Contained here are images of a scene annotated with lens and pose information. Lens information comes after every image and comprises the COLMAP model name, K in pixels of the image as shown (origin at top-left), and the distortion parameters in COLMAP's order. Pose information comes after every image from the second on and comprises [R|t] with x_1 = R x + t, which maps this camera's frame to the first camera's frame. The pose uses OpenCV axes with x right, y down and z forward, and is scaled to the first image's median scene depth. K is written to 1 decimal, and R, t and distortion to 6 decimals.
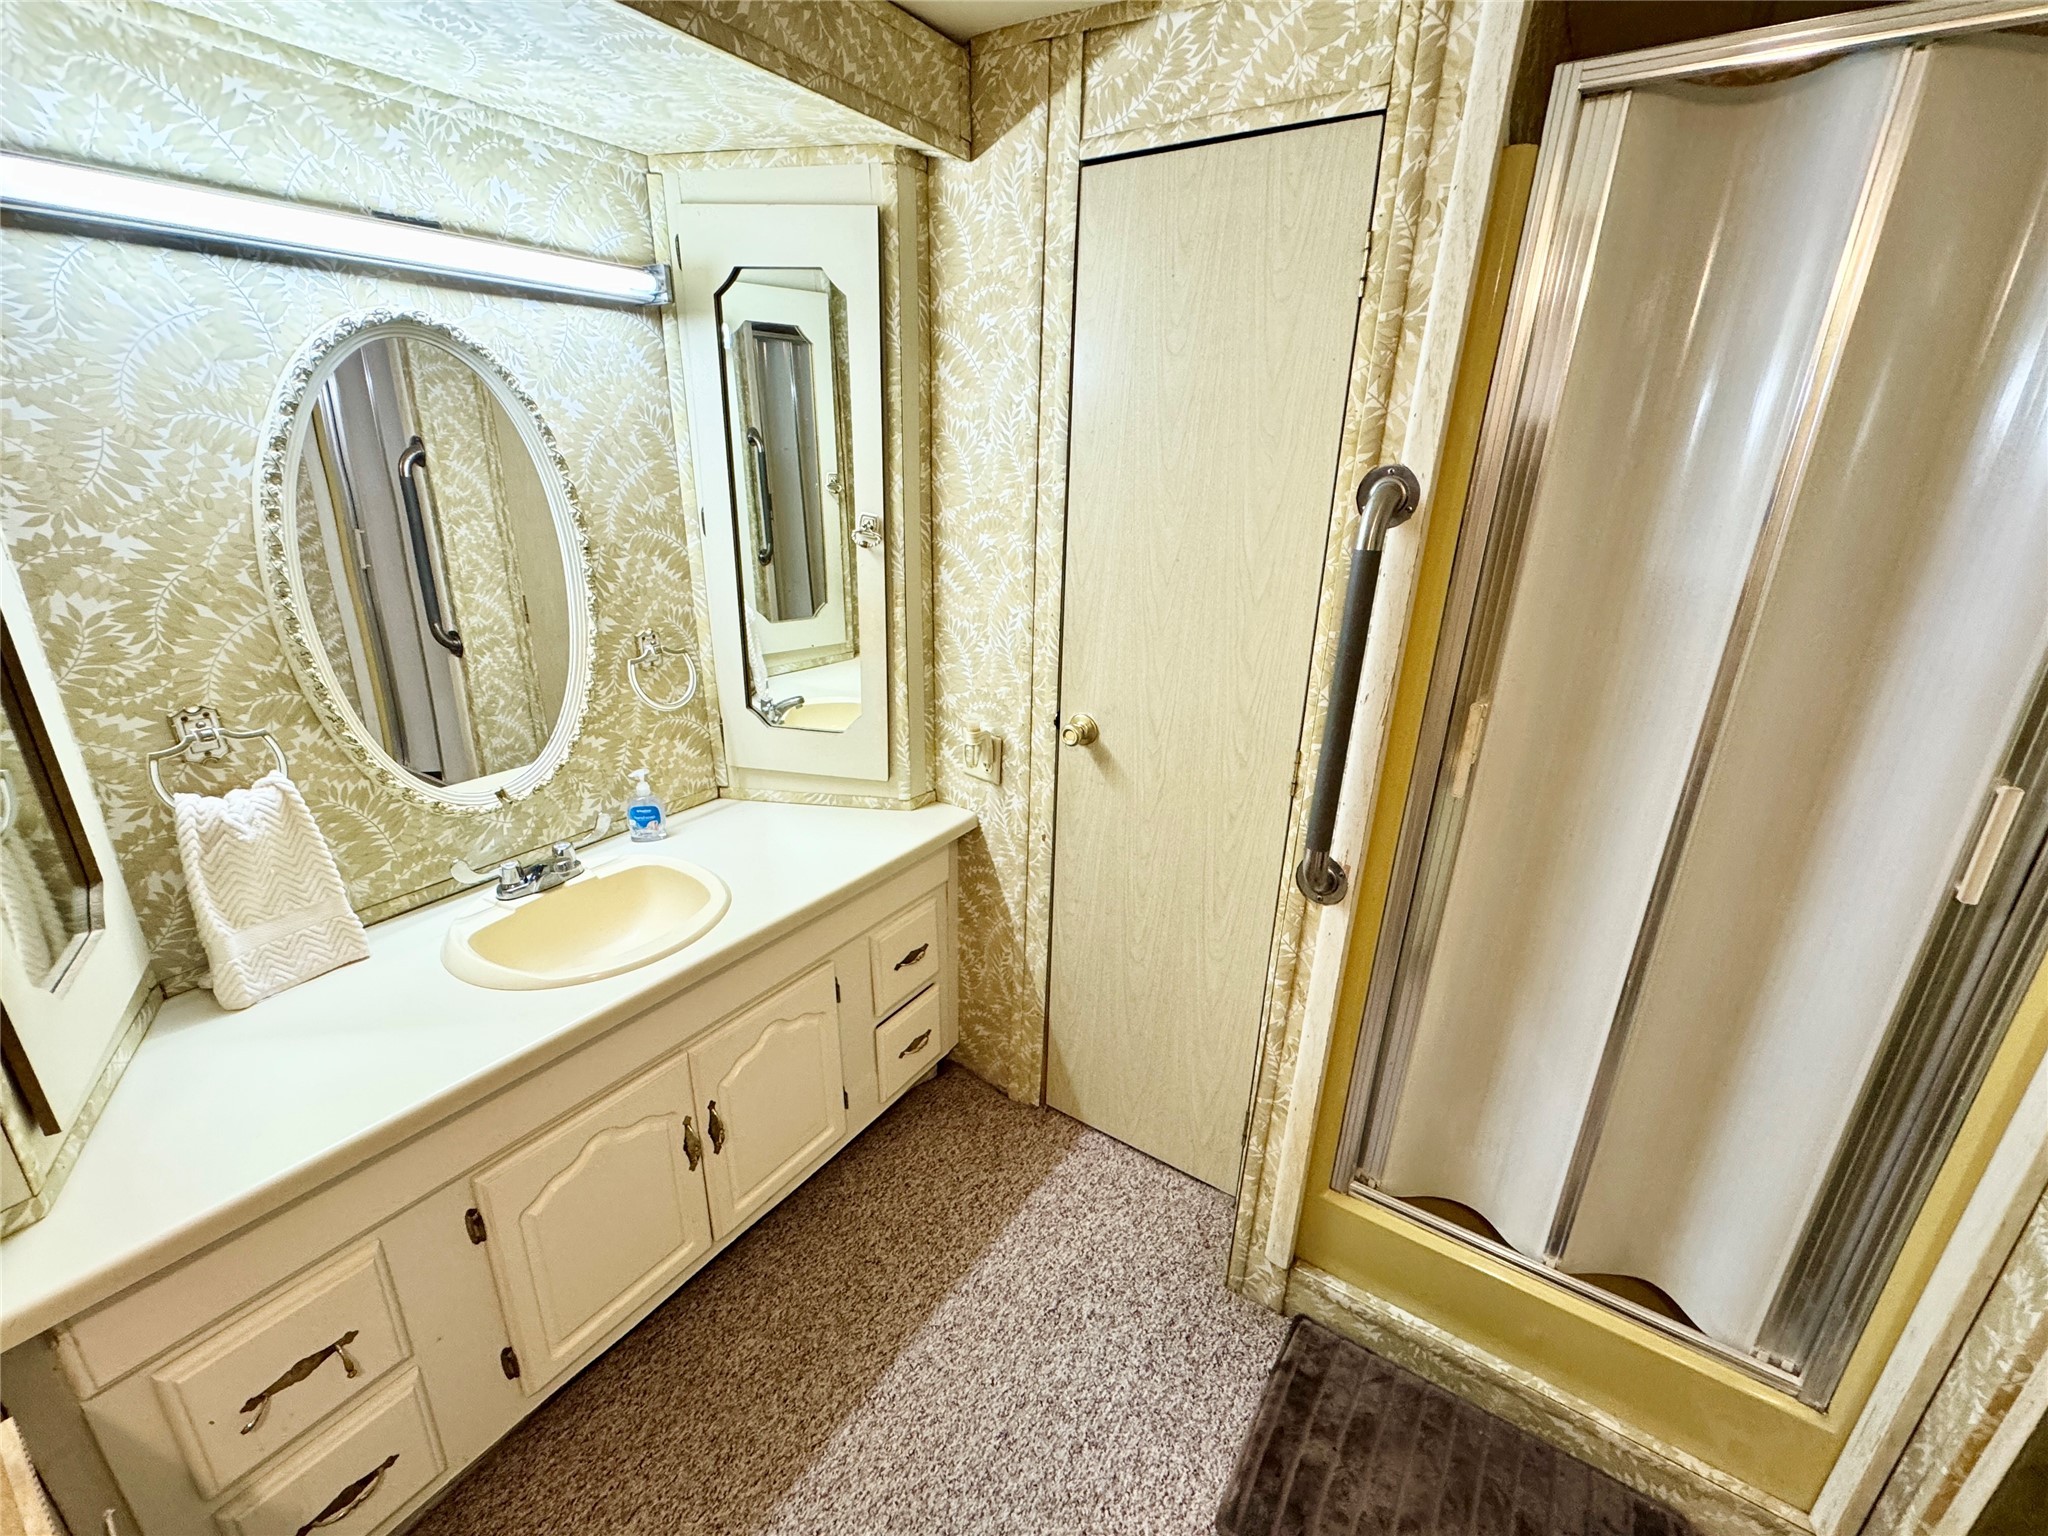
lens RADIAL K [[898.1, 0, 1034.4], [0, 898.1, 772.8], [0, 0, 1]] dist [0.001280, -0.000044]
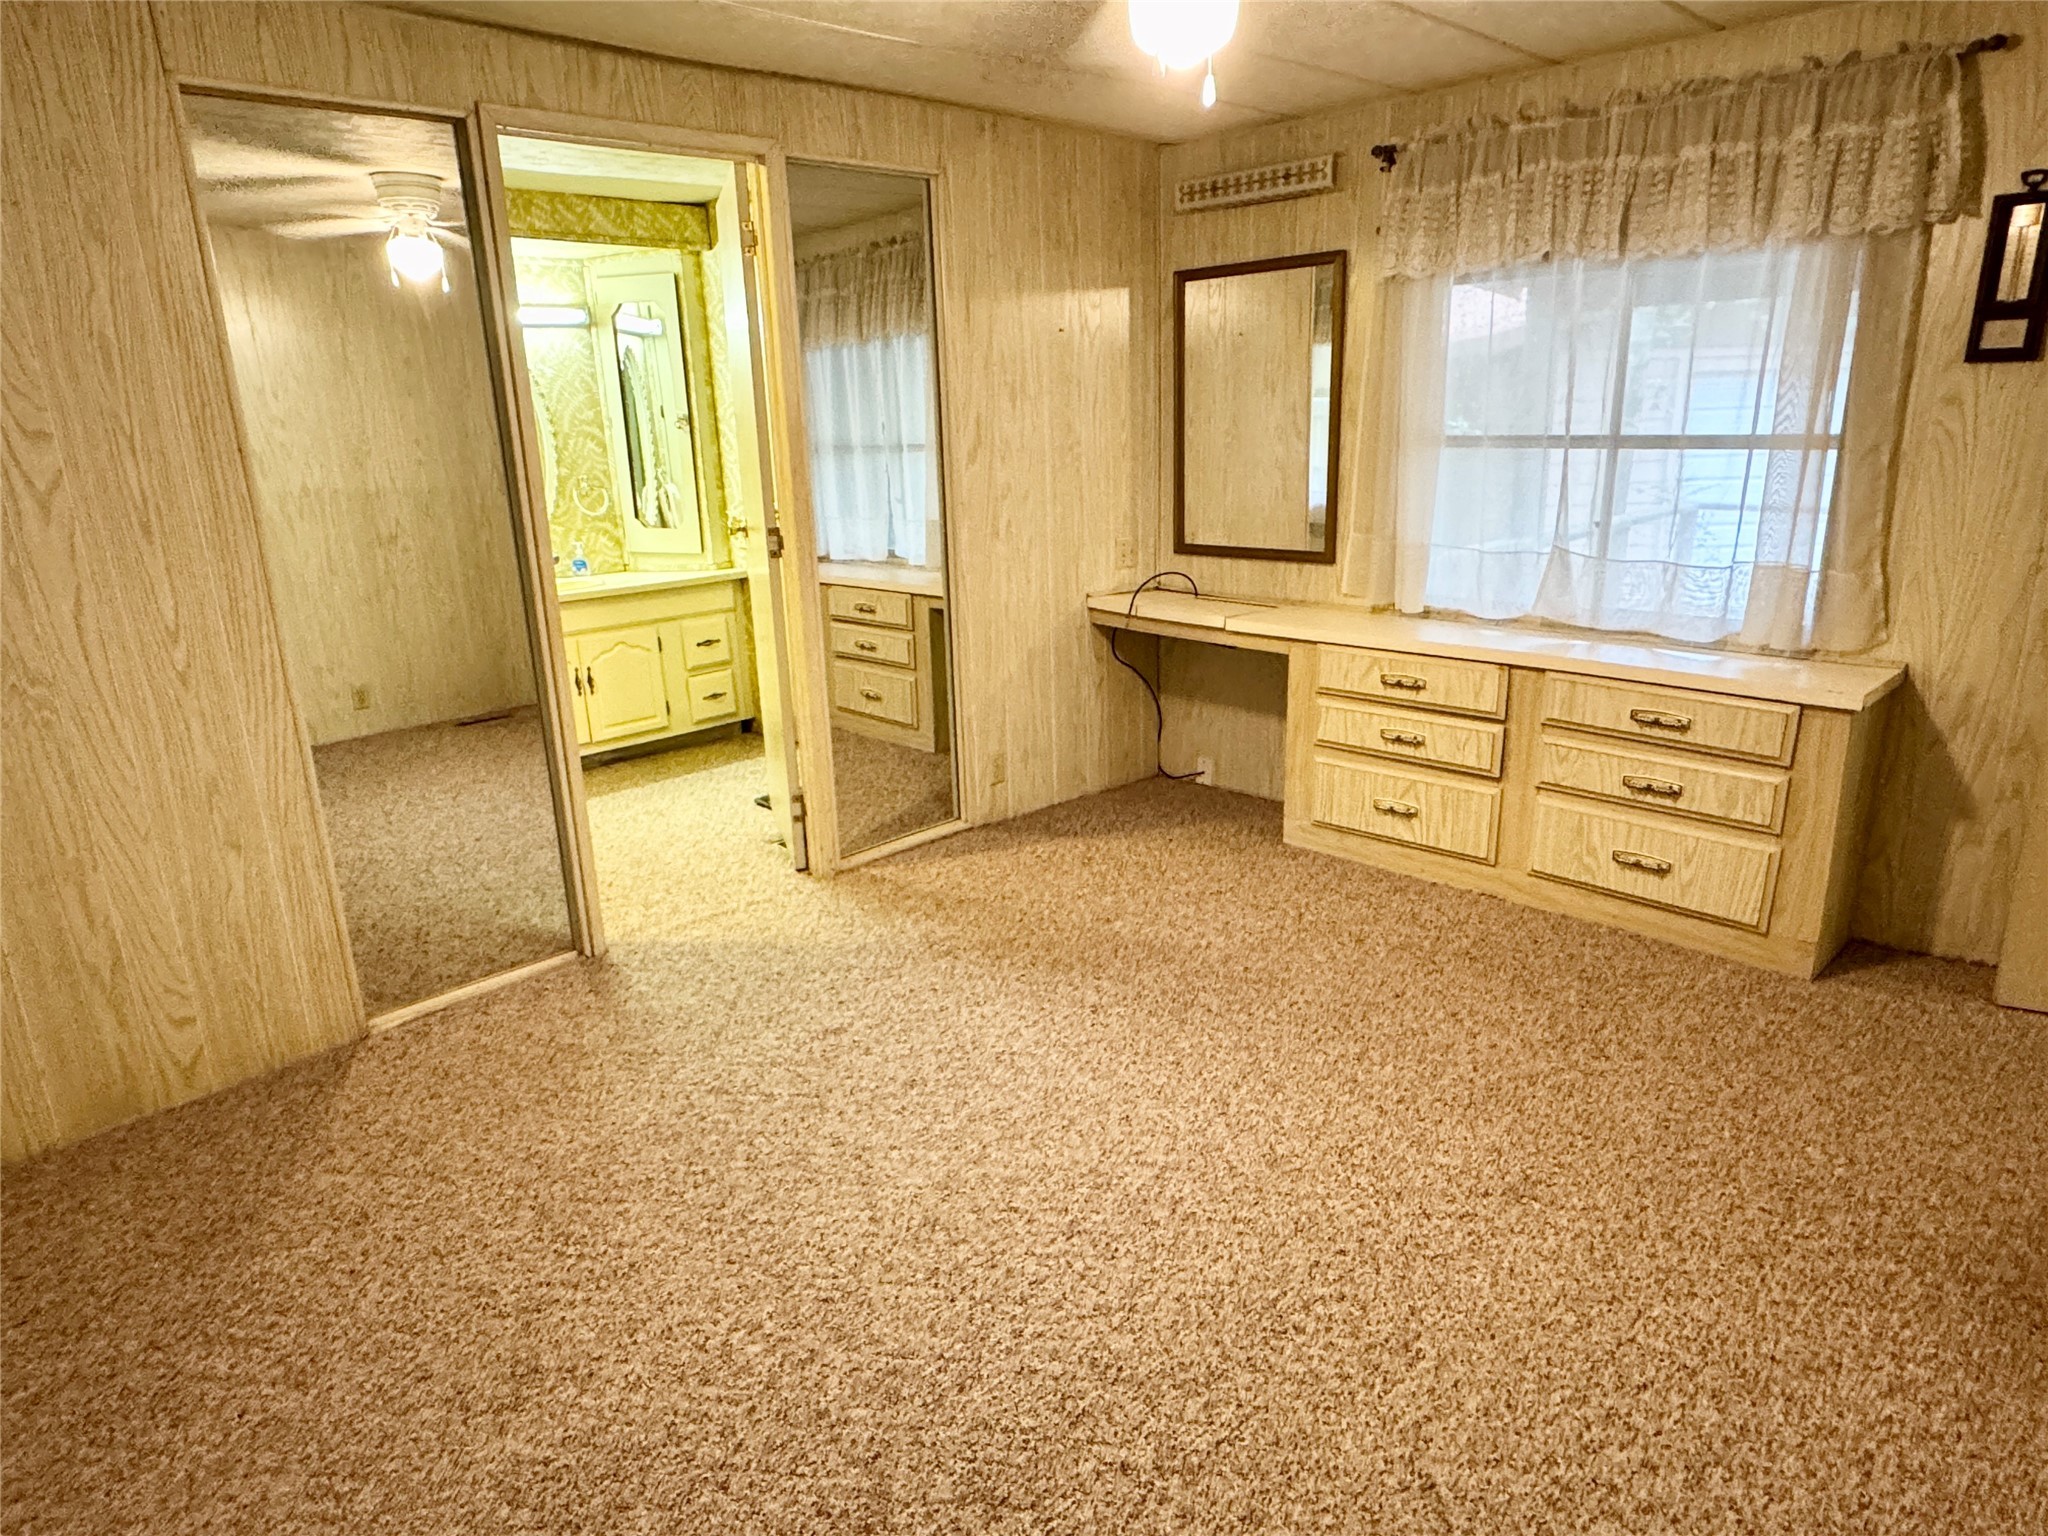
lens RADIAL K [[1263.2, 0, 1015.1], [0, 1263.2, 768.6], [0, 0, 1]] dist [-0.006993, -0.000698]
pose [[0.974506, -0.000184, -0.224360, 1.201333], [-0.014220, 0.997938, -0.062586, 0.690313], [0.223909, 0.064180, 0.972495, -1.572514]]
